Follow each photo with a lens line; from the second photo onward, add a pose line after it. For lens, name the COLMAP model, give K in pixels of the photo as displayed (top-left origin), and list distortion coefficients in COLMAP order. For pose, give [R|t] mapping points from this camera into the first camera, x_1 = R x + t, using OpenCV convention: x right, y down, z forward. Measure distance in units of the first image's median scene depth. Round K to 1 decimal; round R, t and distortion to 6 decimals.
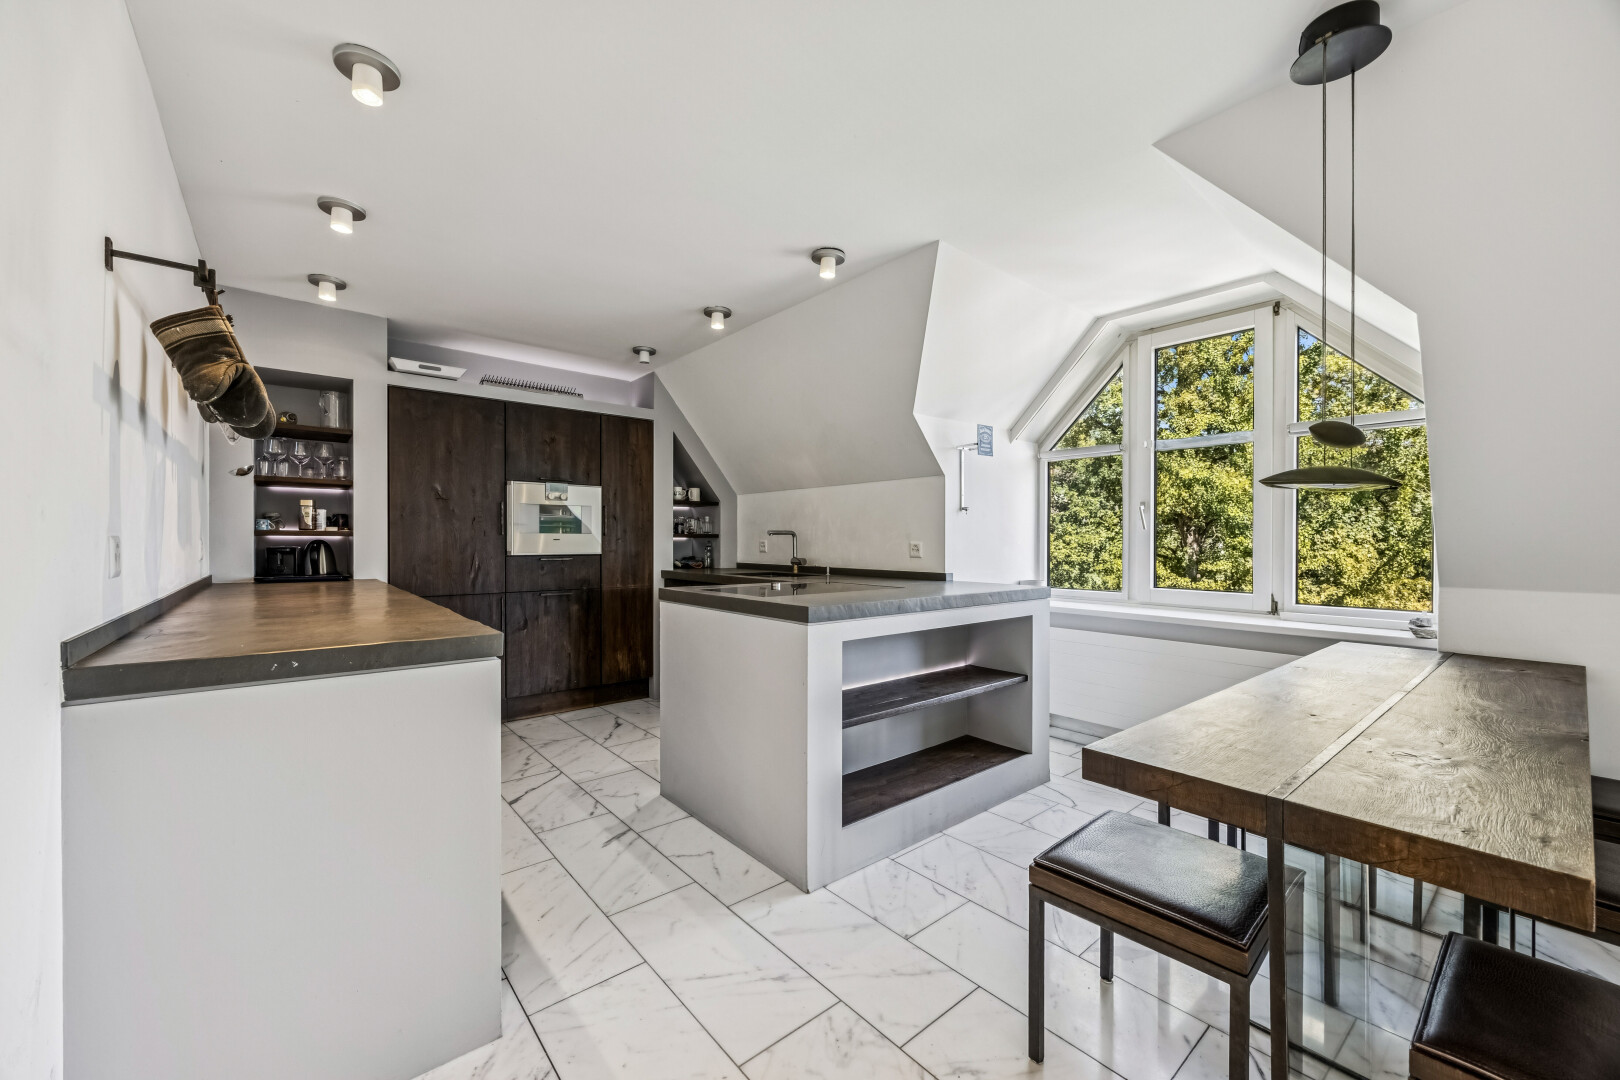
lens RADIAL K [[639.5, 0, 811.9], [0, 639.5, 540.8], [0, 0, 1]] dist [0.016417, 0.000042]
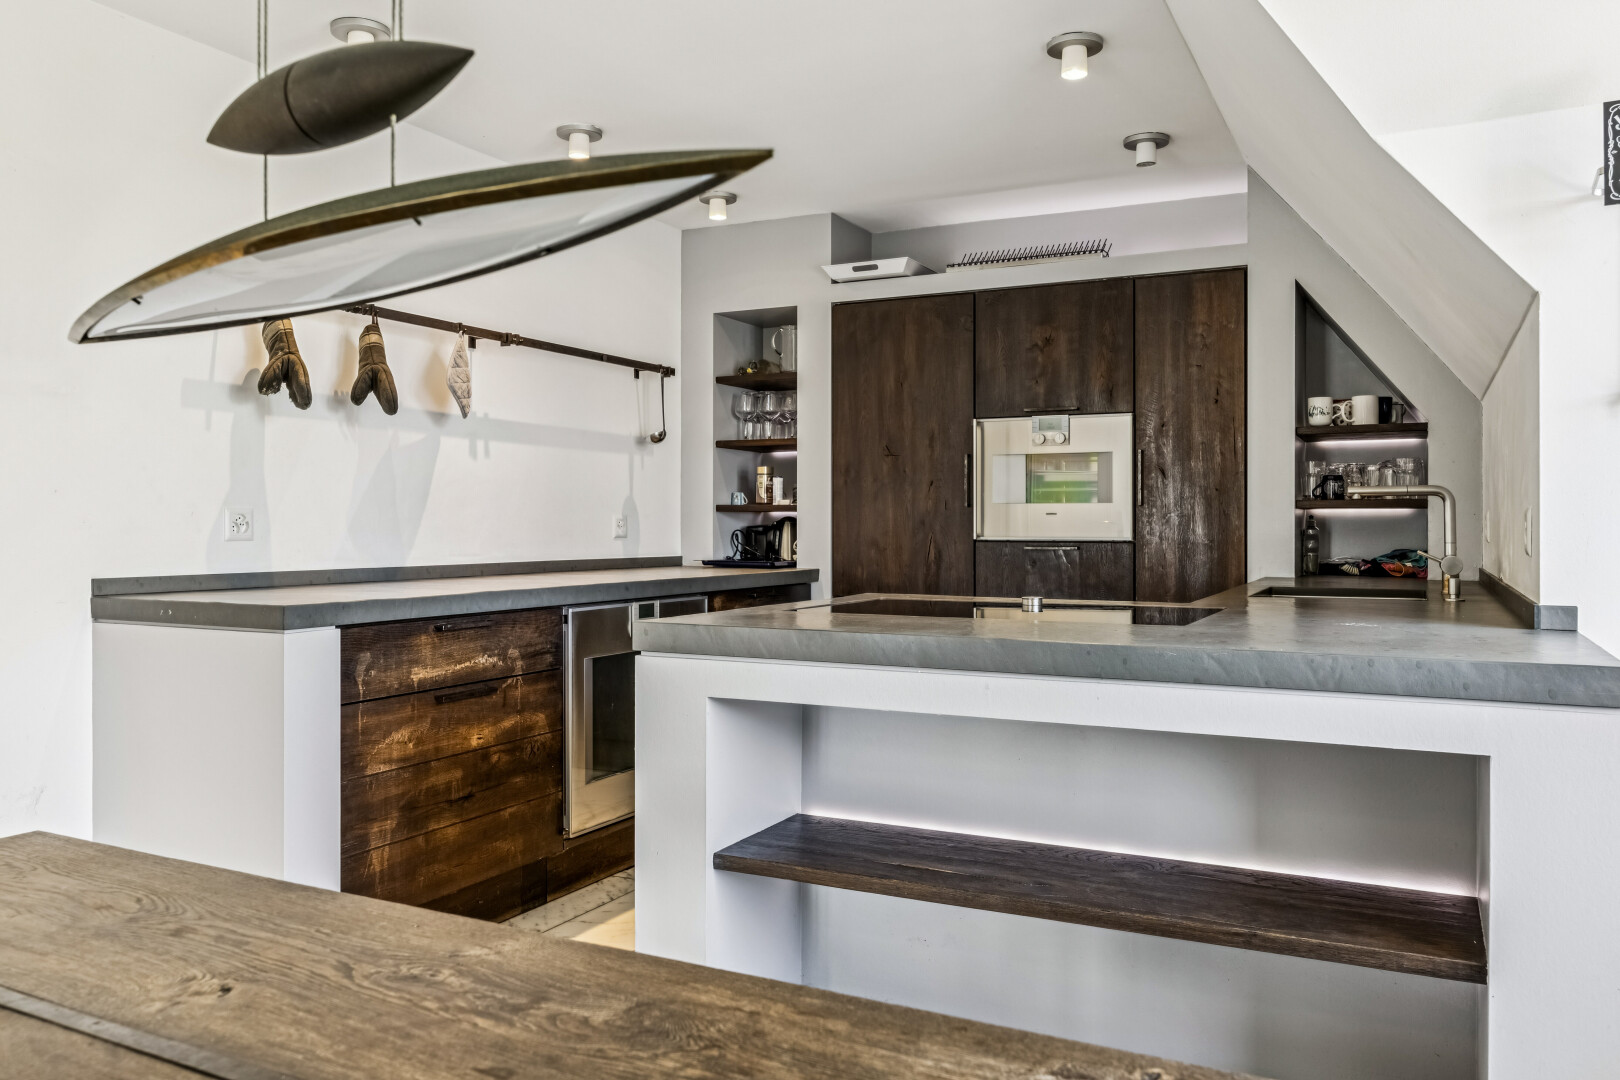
lens RADIAL K [[1189.8, 0, 810.3], [0, 1189.8, 531.2], [0, 0, 1]] dist [-0.058212, 0.000695]
pose [[0.393382, -0.003488, -0.919369, 0.503639], [-0.001629, 0.999989, -0.004491, 0.019463], [0.919374, 0.003264, 0.393371, 0.395614]]
